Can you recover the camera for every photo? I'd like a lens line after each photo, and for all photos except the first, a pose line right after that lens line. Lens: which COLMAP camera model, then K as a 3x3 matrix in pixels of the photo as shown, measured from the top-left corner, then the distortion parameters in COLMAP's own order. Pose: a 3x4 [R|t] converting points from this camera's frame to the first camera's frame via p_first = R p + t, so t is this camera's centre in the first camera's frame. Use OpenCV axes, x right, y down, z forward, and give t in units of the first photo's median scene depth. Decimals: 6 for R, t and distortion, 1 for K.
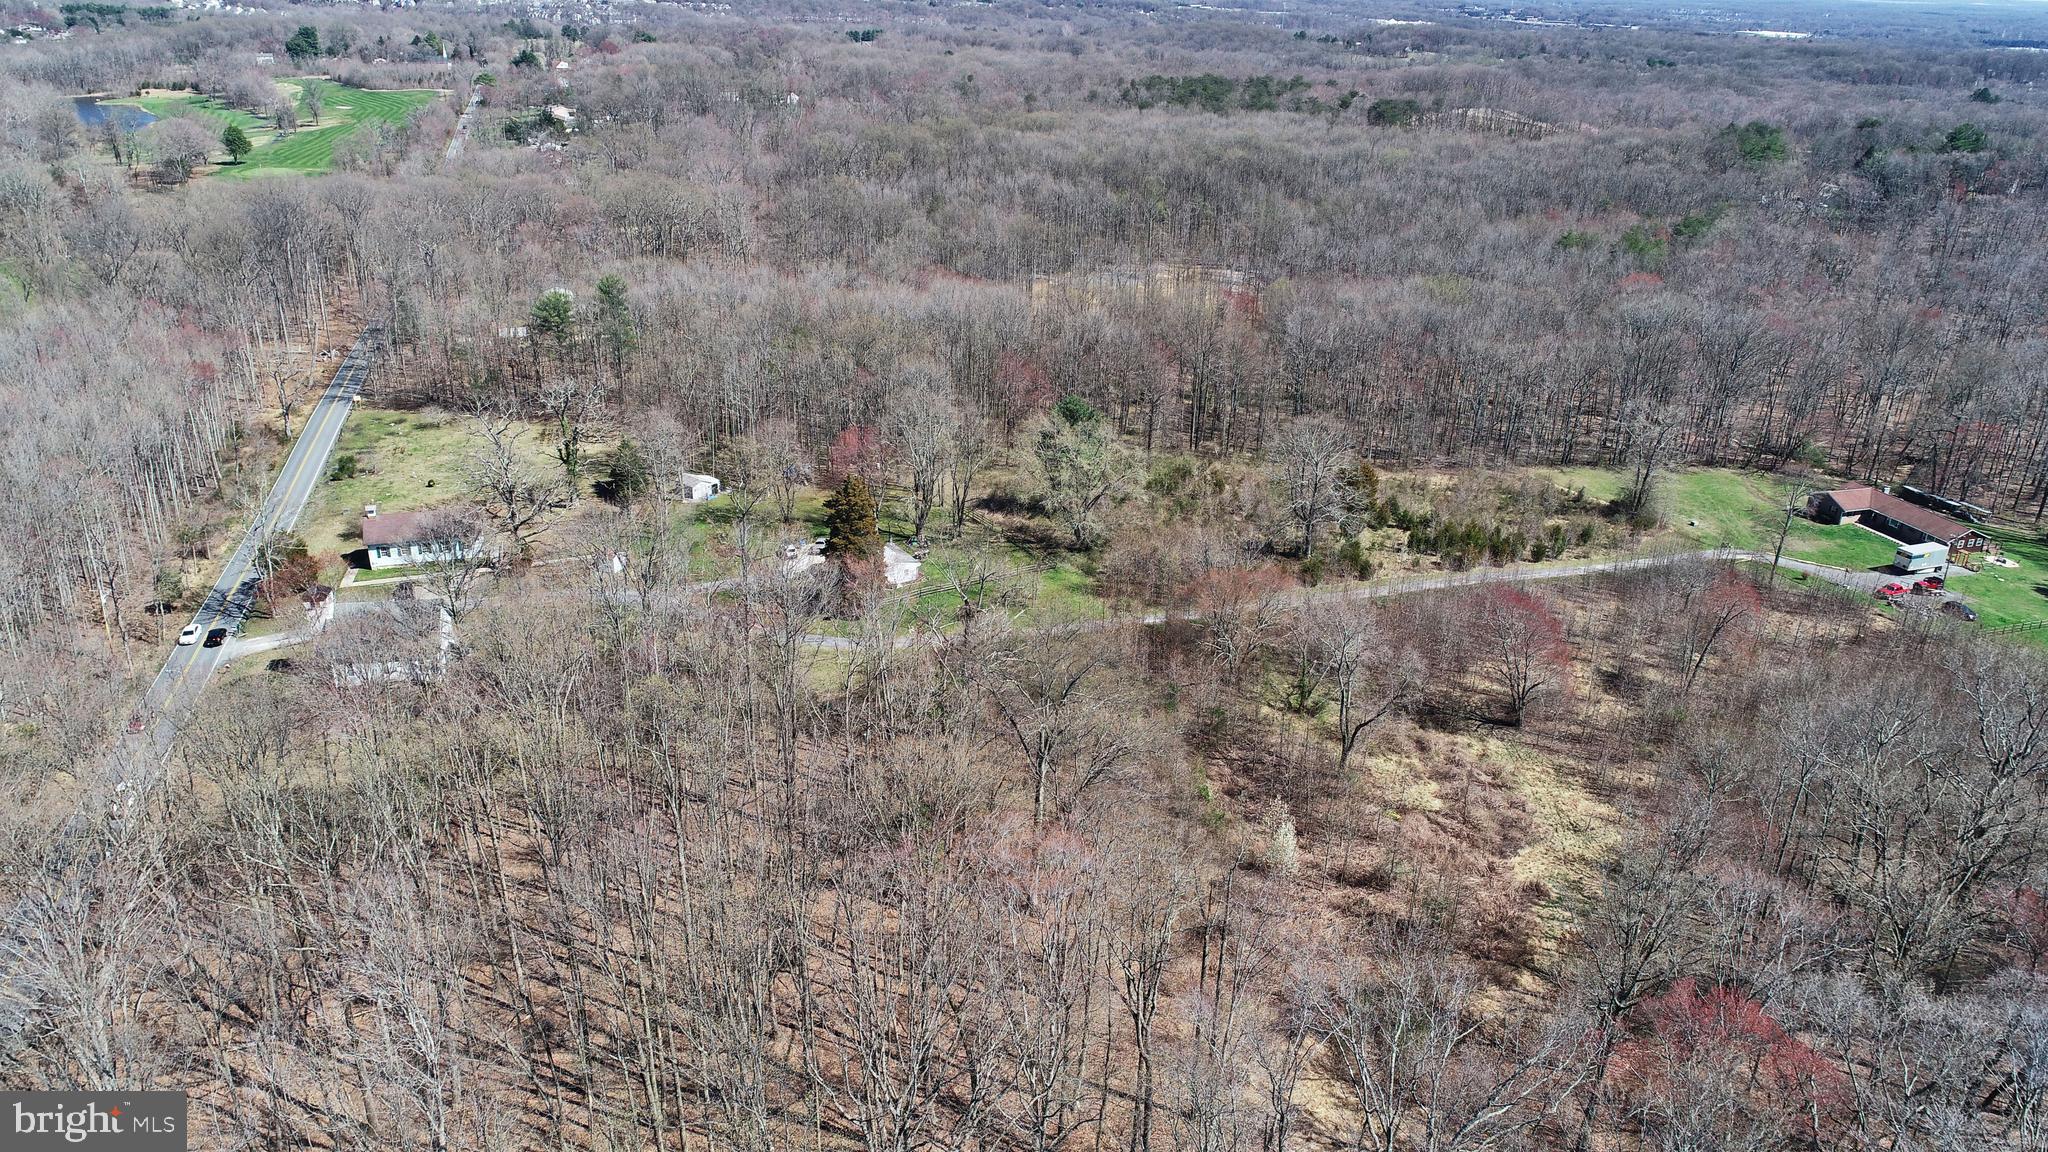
lens RADIAL K [[1405.2, 0, 1024.0], [0, 1405.2, 576.0], [0, 0, 1]] dist [0.000005, -0.002917]
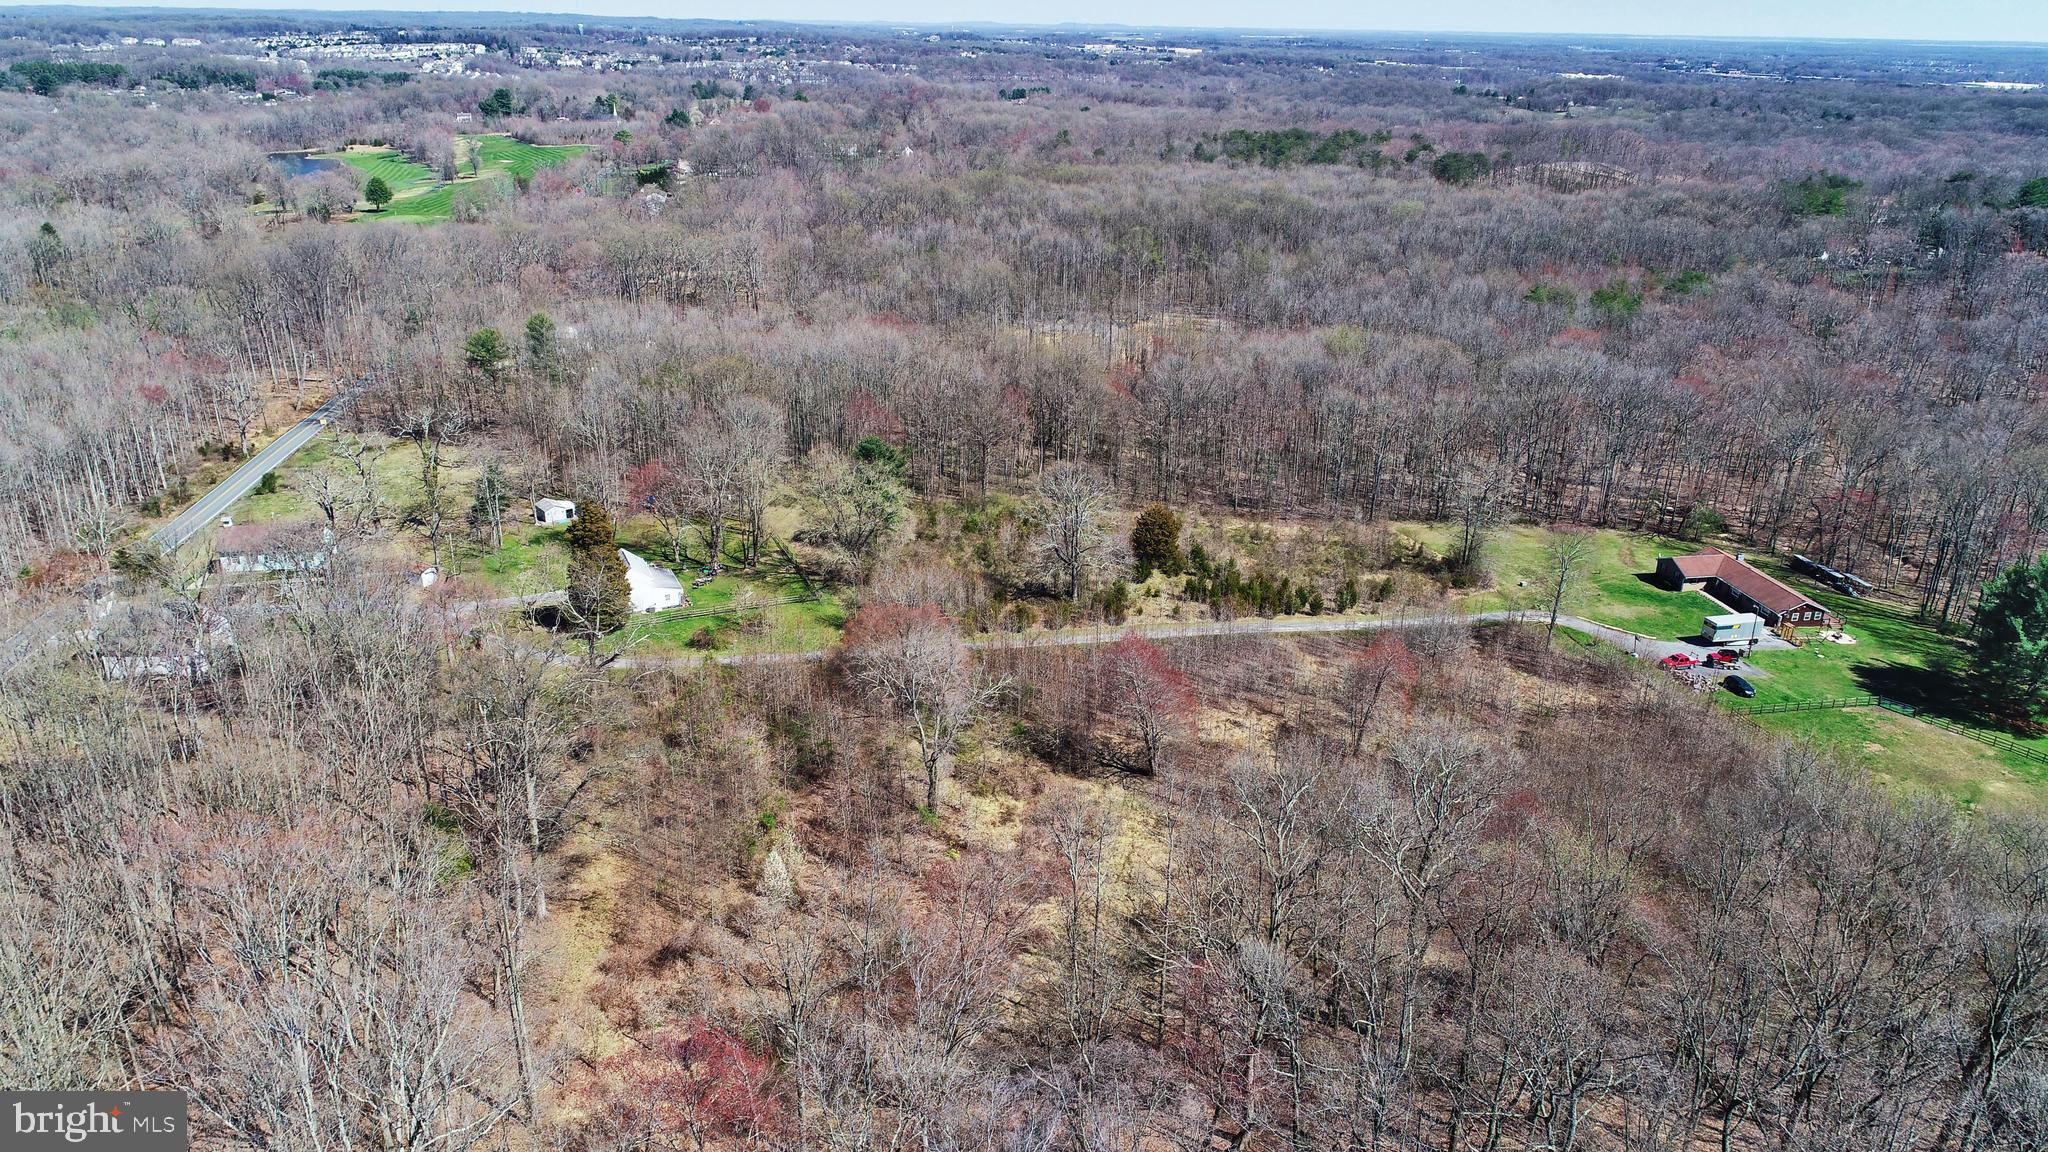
lens RADIAL K [[1369.7, 0, 1024.0], [0, 1369.7, 576.0], [0, 0, 1]] dist [-0.002147, -0.000429]
pose [[0.989921, 0.040683, -0.135654, 0.225585], [-0.044468, 0.998698, -0.024988, -0.003328], [0.134461, 0.030769, 0.990441, 0.013647]]
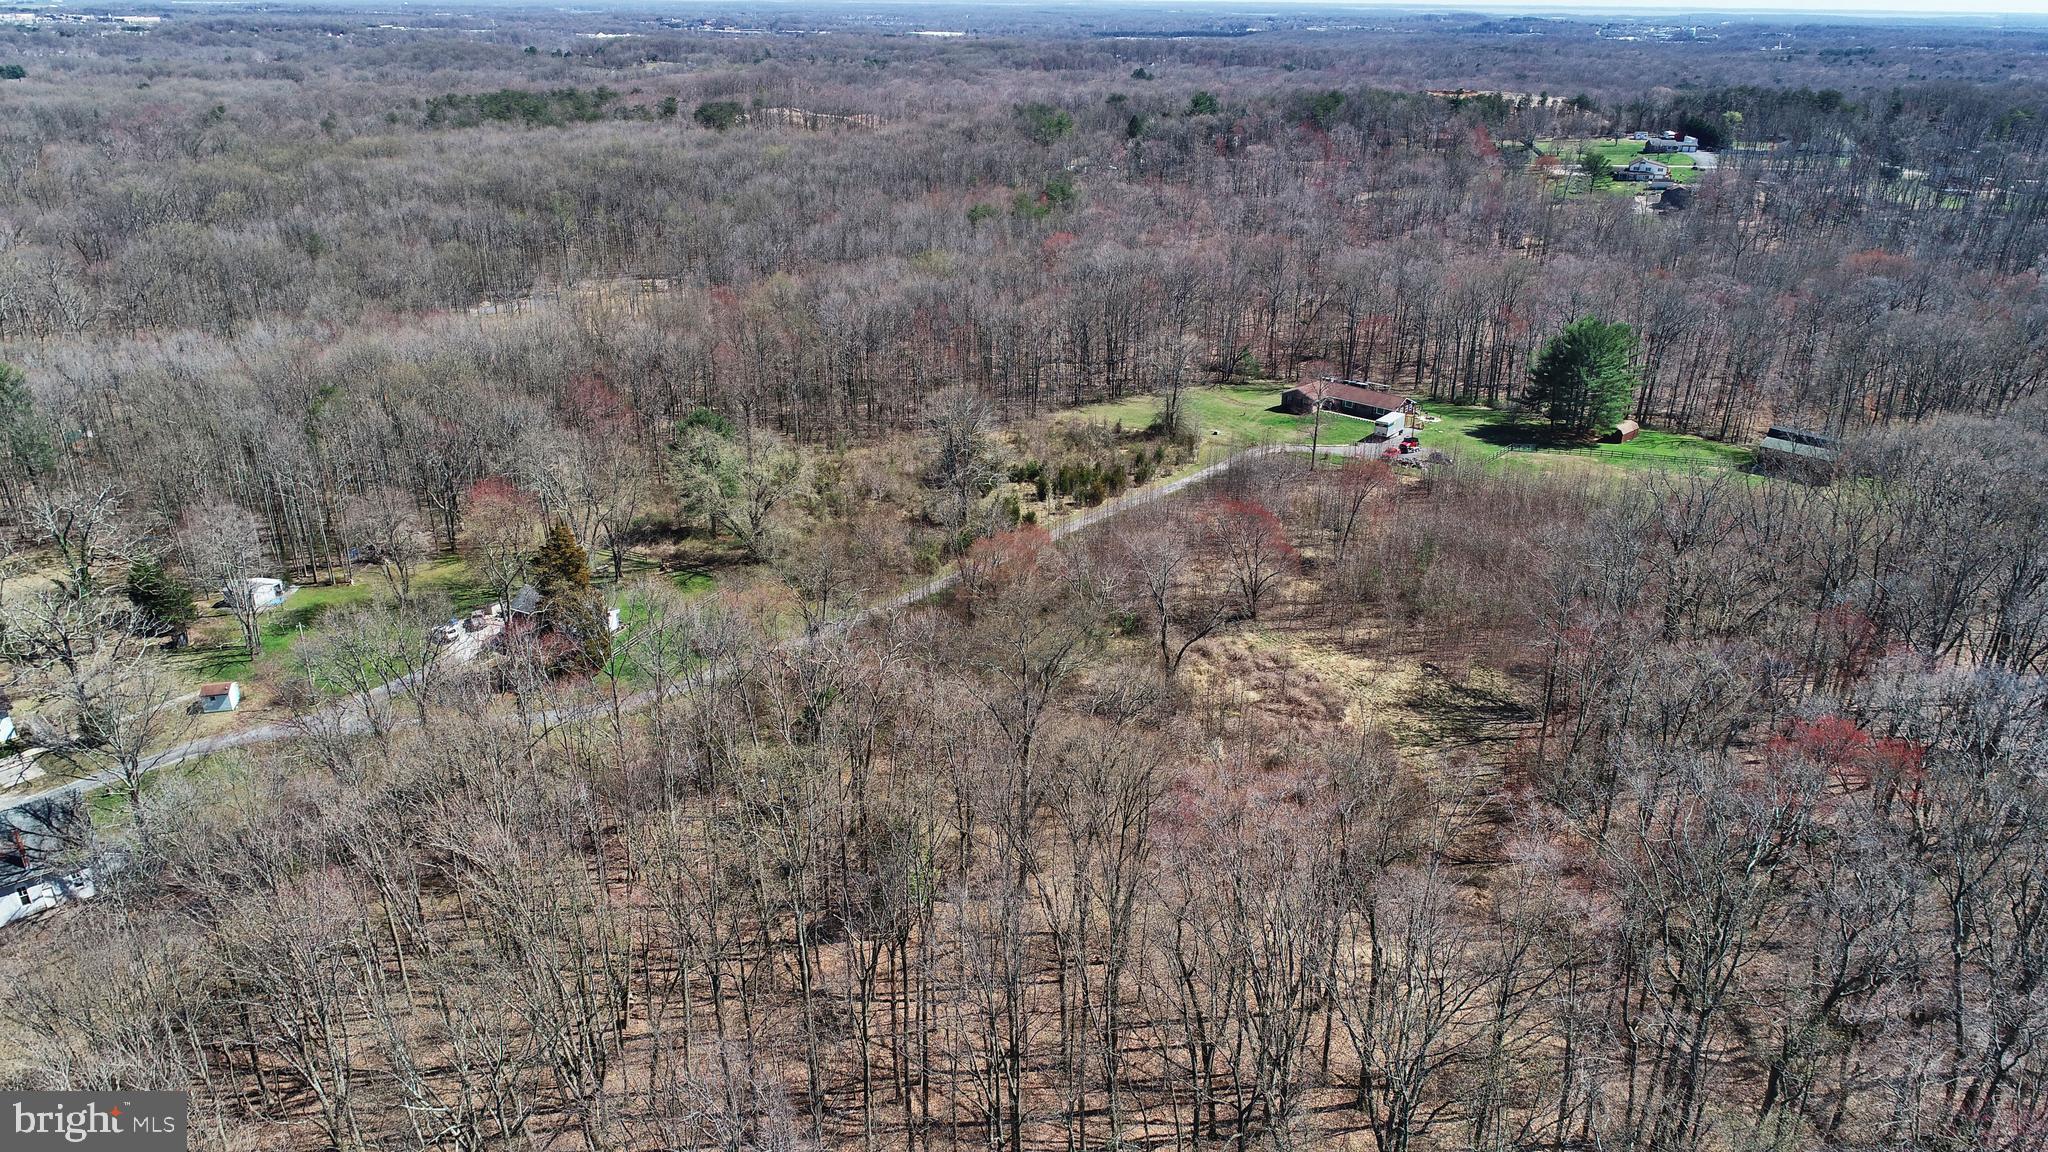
lens RADIAL K [[1369.7, 0, 1024.0], [0, 1369.7, 576.0], [0, 0, 1]] dist [-0.002147, -0.000429]
pose [[0.860593, -0.218095, 0.460232, -0.179732], [0.218056, 0.974440, 0.054022, -0.014907], [-0.460251, 0.053865, 0.886153, 0.061904]]
